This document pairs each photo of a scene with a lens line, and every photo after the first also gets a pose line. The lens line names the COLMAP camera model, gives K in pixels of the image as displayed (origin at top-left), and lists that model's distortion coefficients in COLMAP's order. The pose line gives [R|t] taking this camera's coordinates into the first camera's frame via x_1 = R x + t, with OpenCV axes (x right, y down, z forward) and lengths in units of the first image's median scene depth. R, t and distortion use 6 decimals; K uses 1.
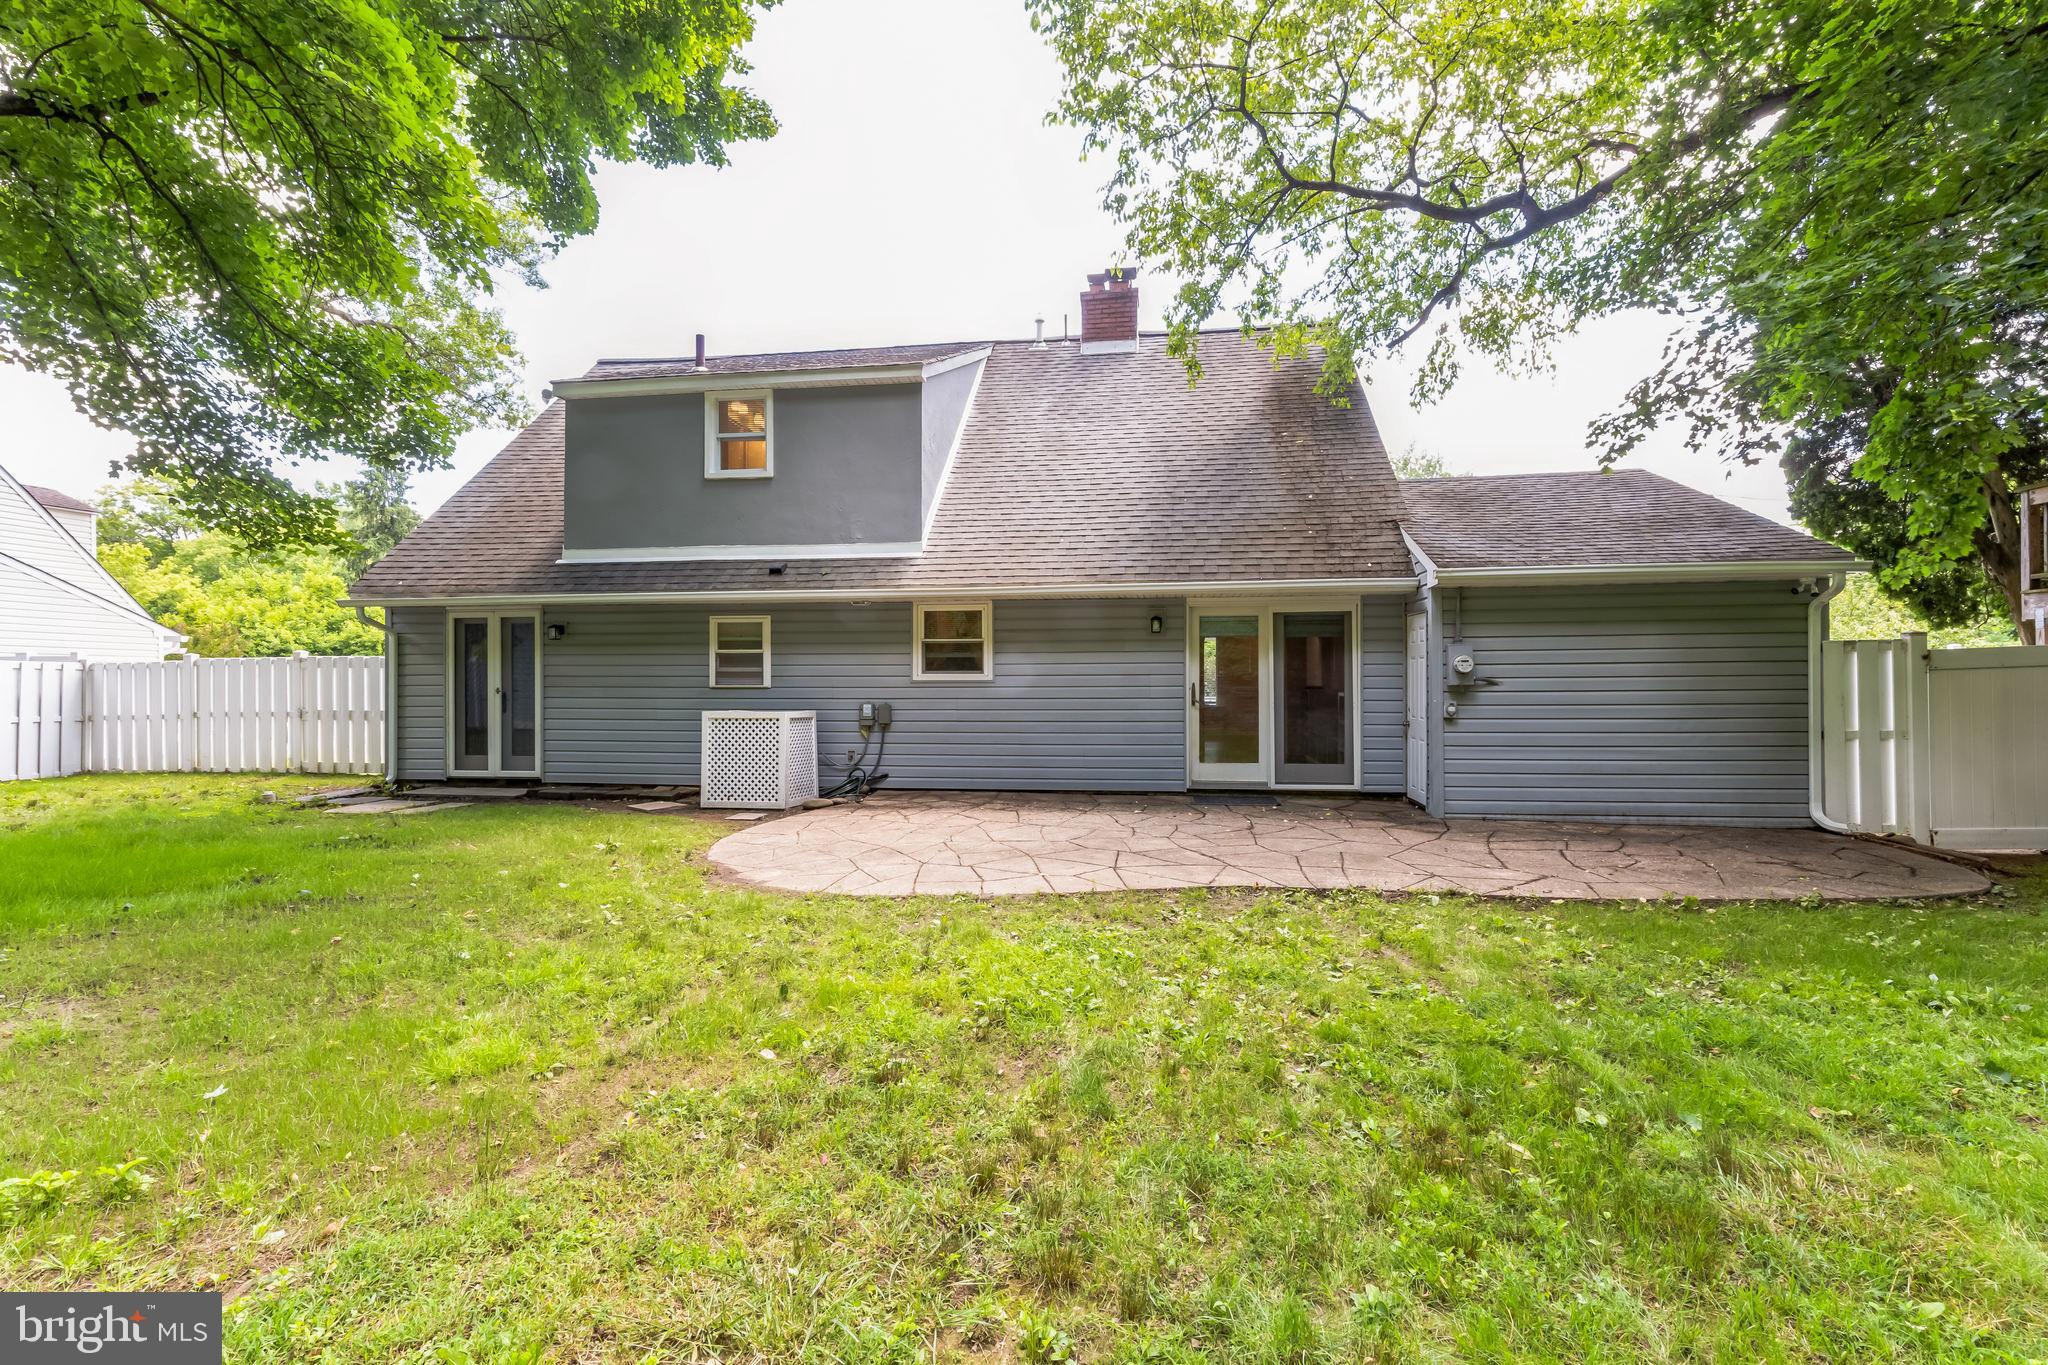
lens RADIAL K [[924.4, 0, 1026.0], [0, 924.4, 676.8], [0, 0, 1]] dist [0.003901, -0.000546]
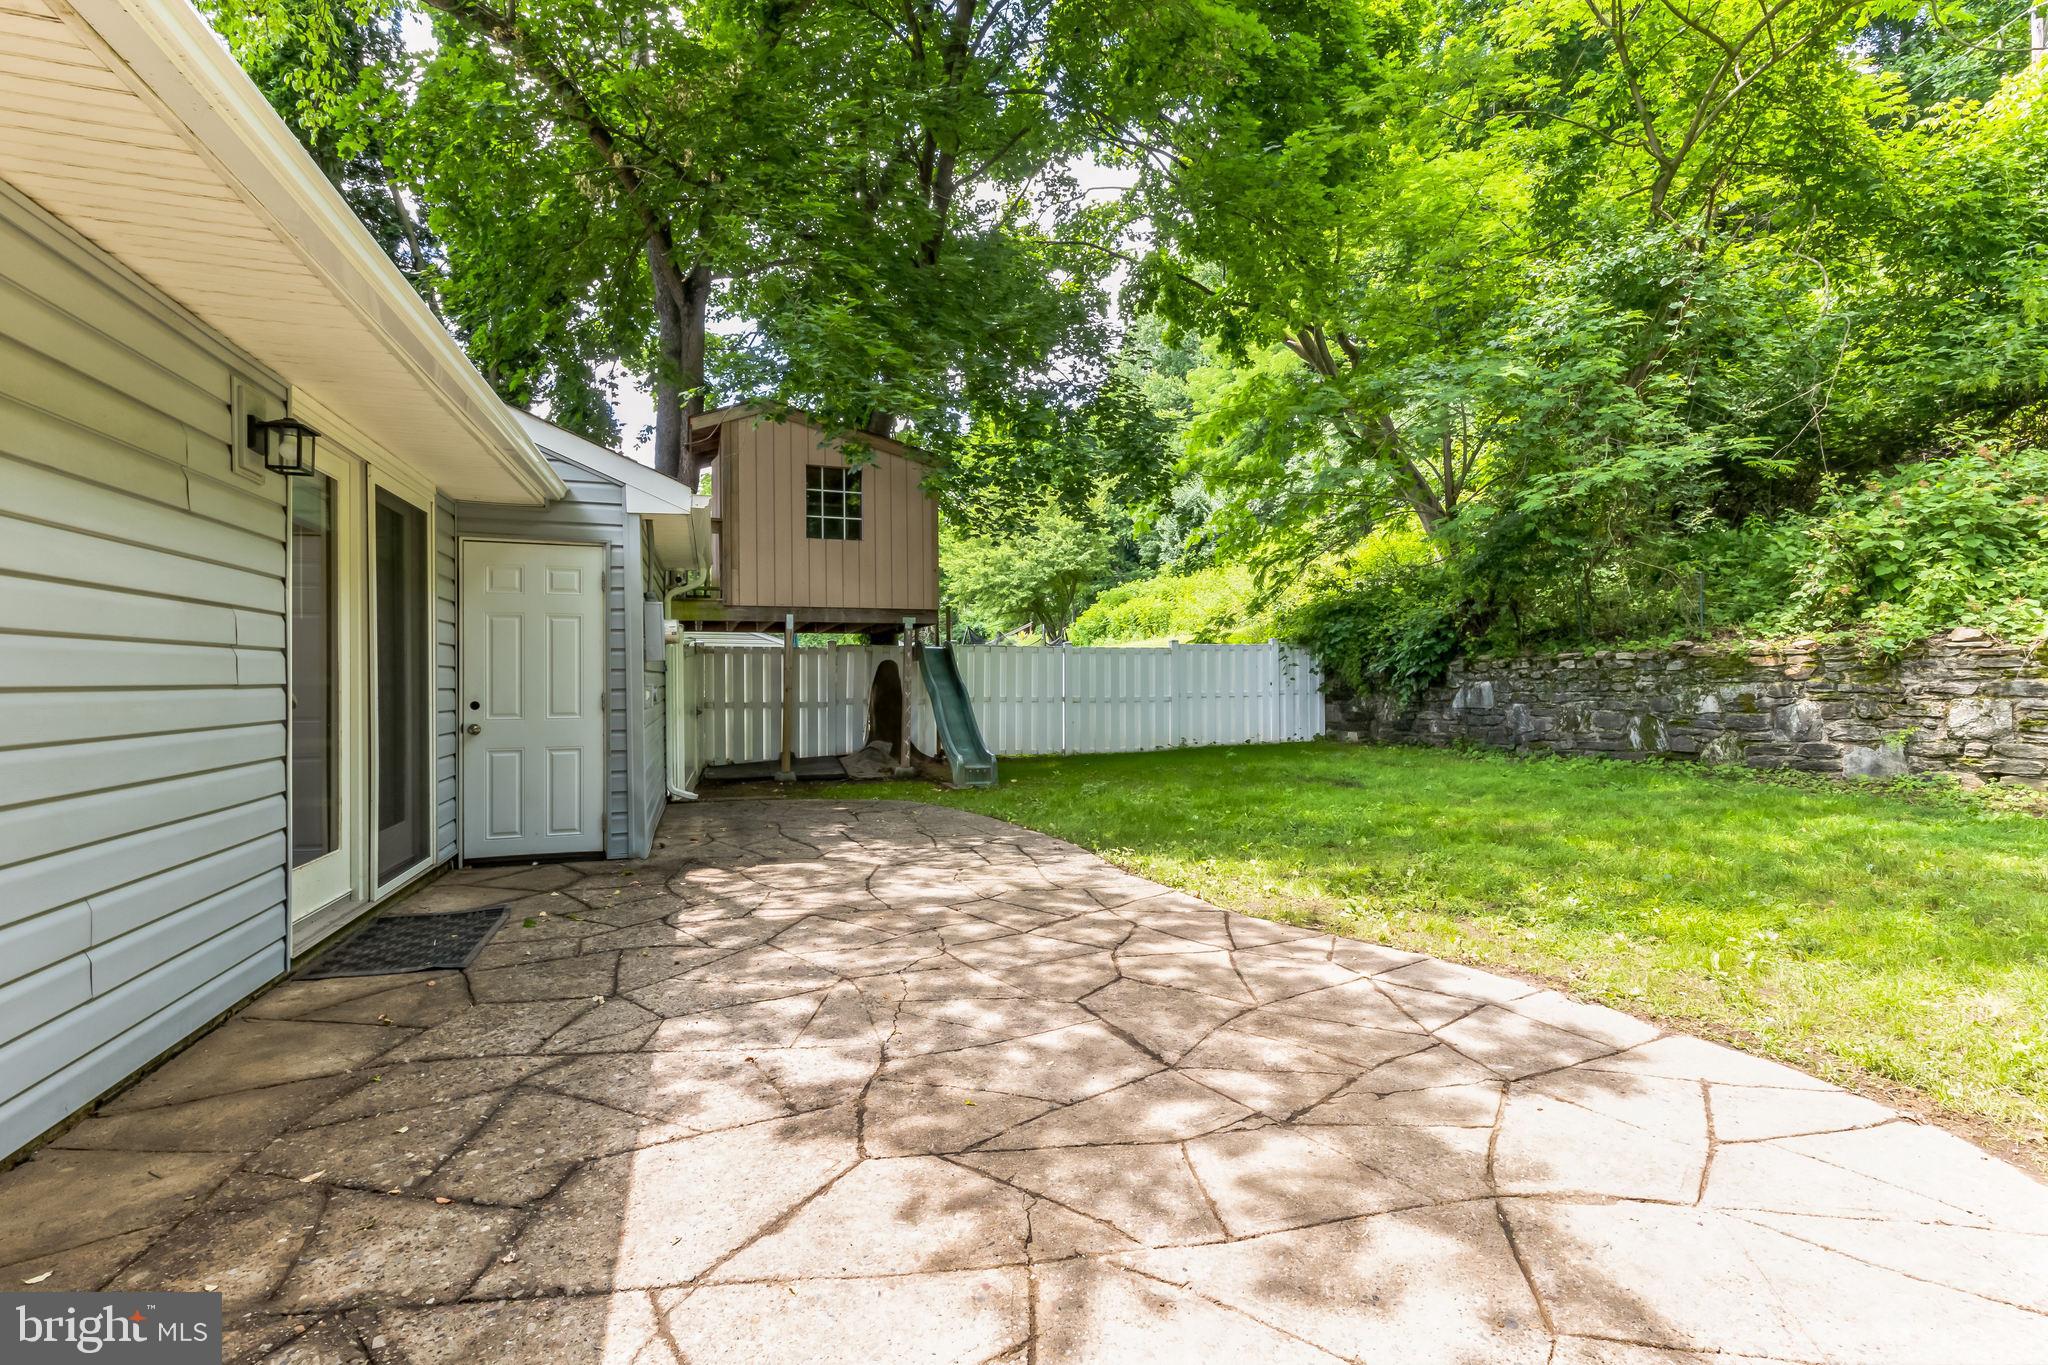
lens RADIAL K [[924.4, 0, 1026.0], [0, 924.4, 676.8], [0, 0, 1]] dist [0.003901, -0.000546]
pose [[-0.453520, 0.011922, 0.891166, -0.230941], [0.010731, 0.999911, -0.007916, 0.024198], [-0.891182, 0.005973, -0.453607, 0.881300]]
